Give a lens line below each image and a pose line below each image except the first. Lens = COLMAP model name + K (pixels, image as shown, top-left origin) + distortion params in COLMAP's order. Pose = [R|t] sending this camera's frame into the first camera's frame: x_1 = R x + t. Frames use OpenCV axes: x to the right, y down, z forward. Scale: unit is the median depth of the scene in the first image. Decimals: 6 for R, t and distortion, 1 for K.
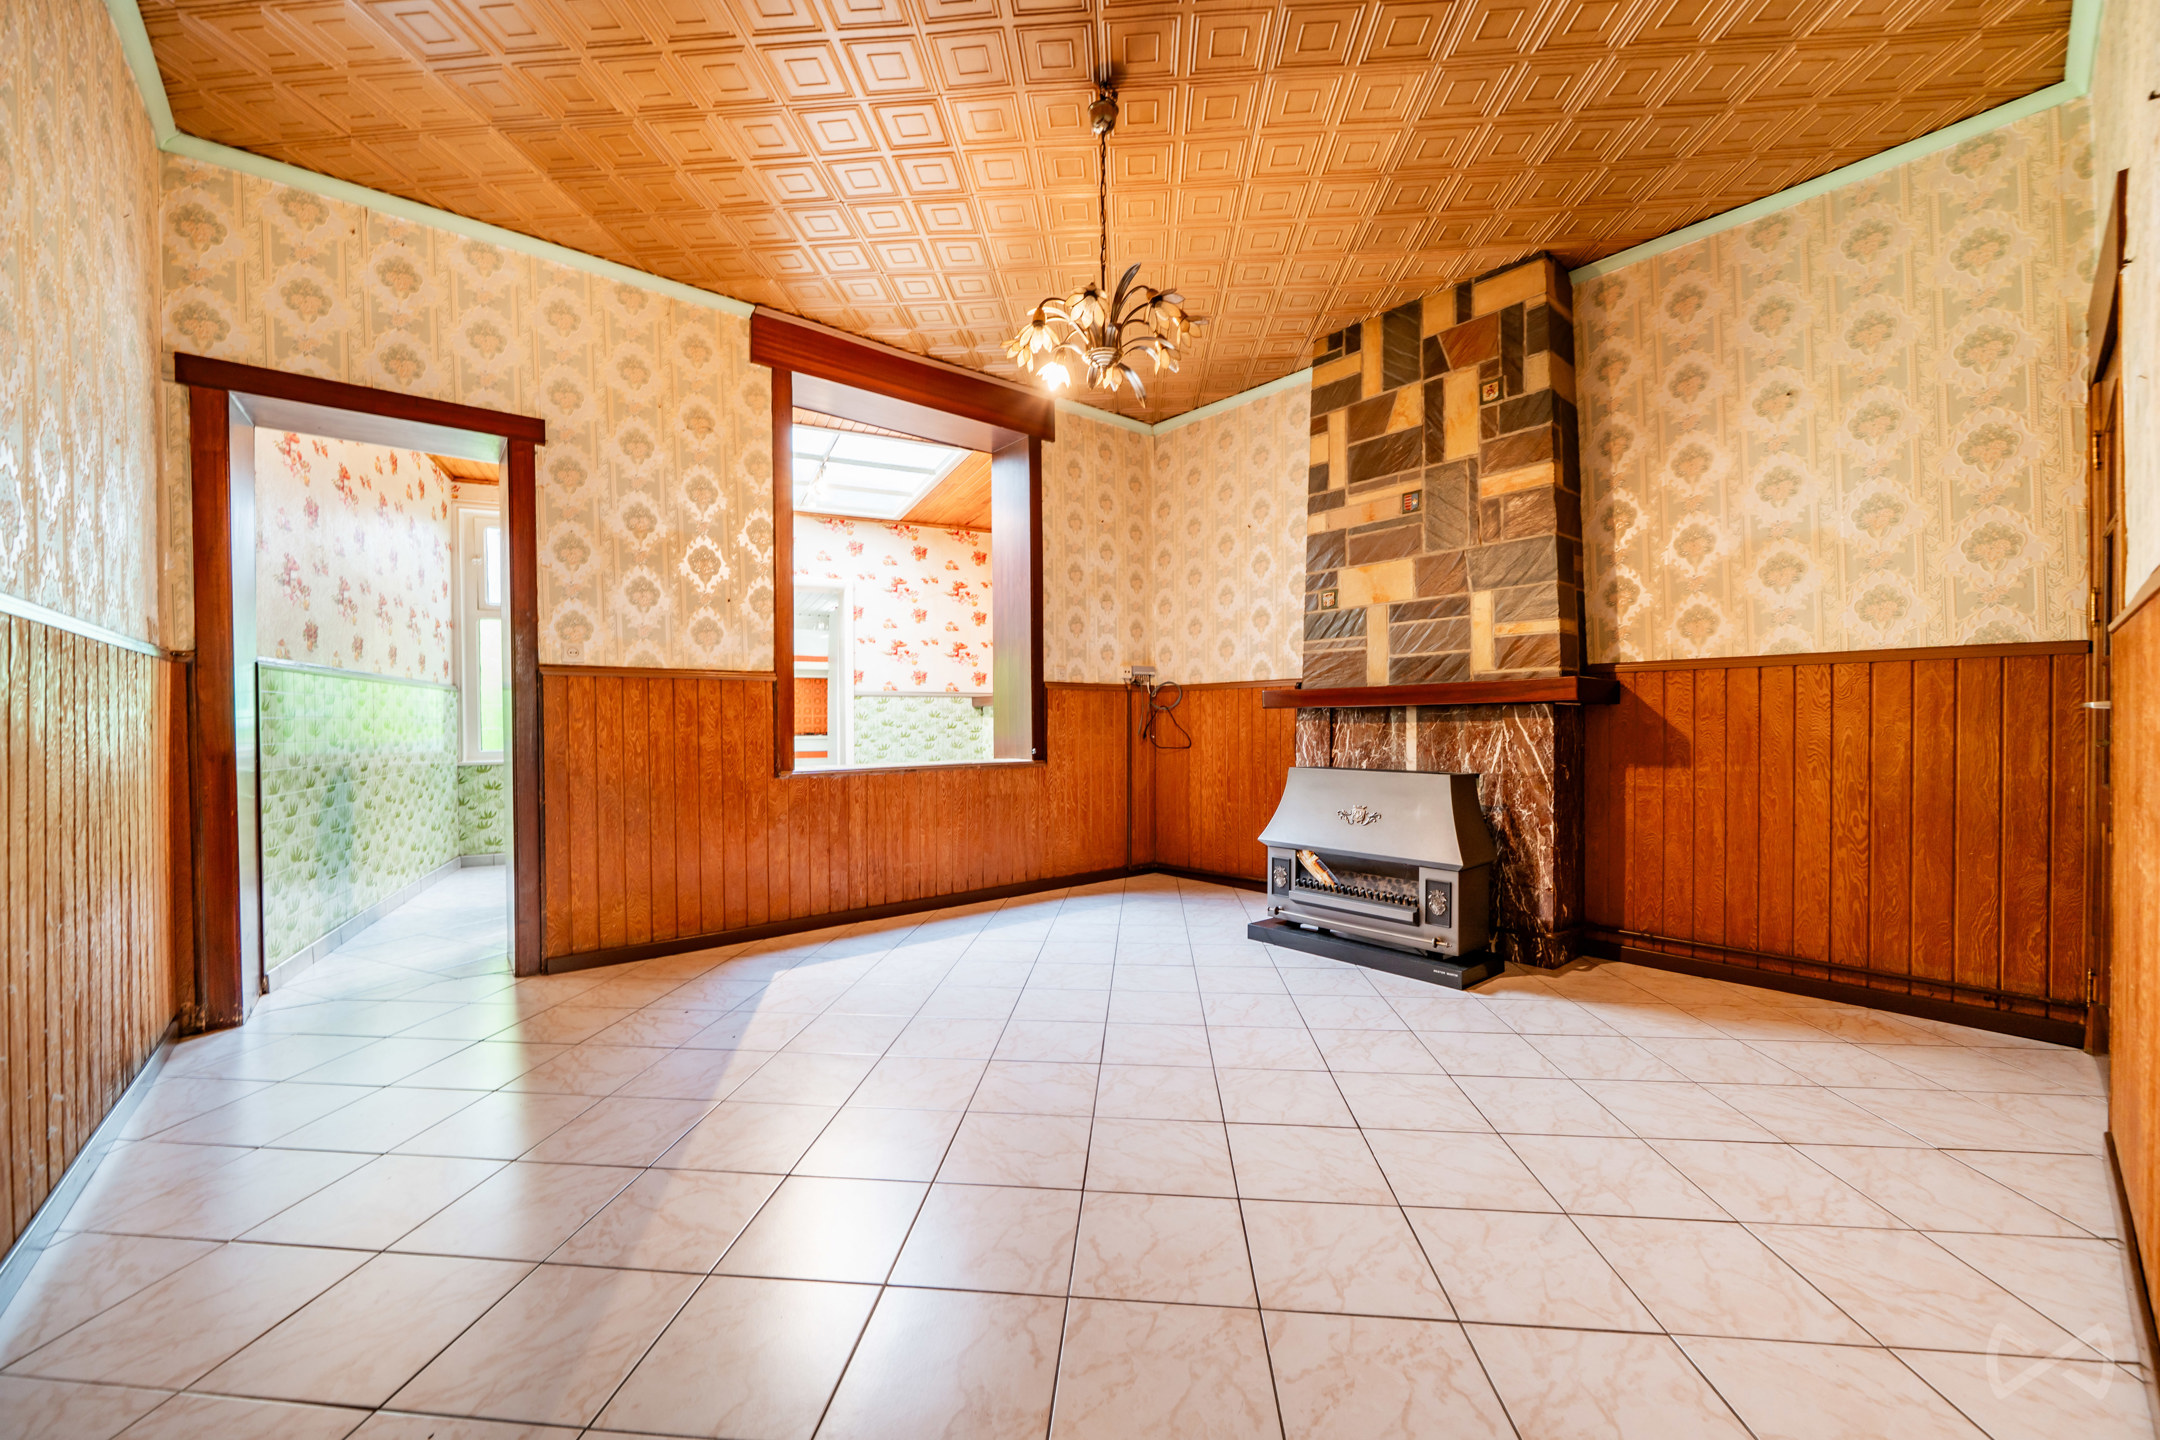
lens RADIAL K [[808.4, 0, 1070.8], [0, 808.4, 727.9], [0, 0, 1]] dist [0.000680, -0.002420]
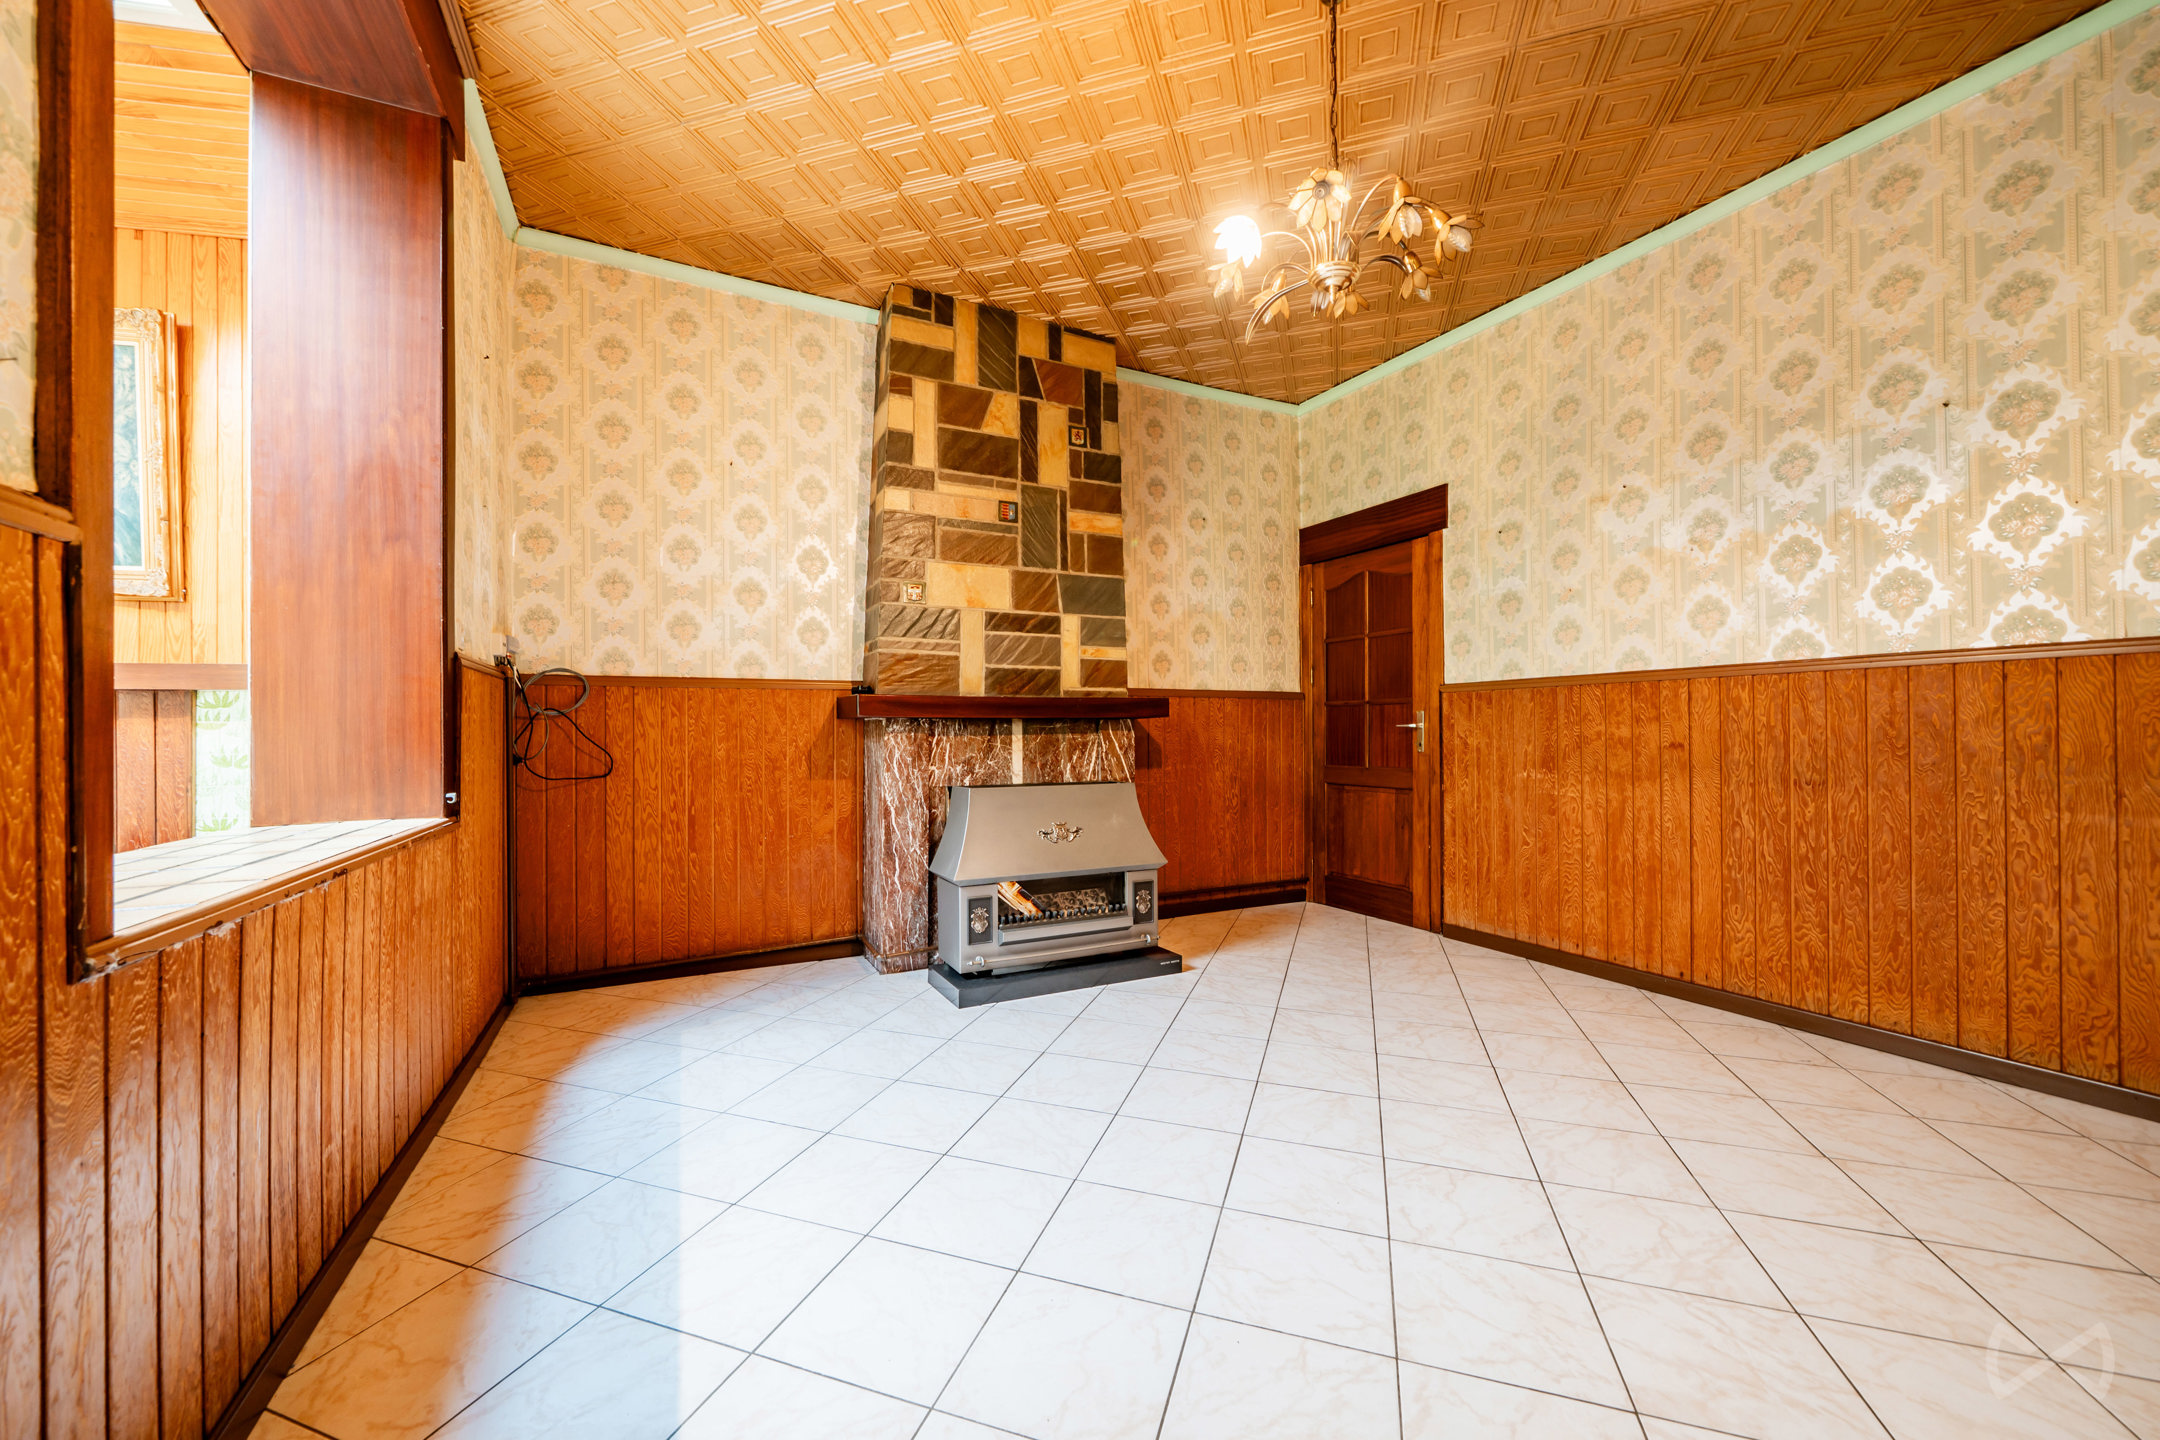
lens RADIAL K [[808.4, 0, 1070.8], [0, 808.4, 727.9], [0, 0, 1]] dist [0.000680, -0.002420]
pose [[0.250907, 0.009938, 0.967960, -0.515811], [0.010363, 0.999862, -0.012952, -0.002020], [-0.967956, 0.013281, 0.250770, 0.686936]]
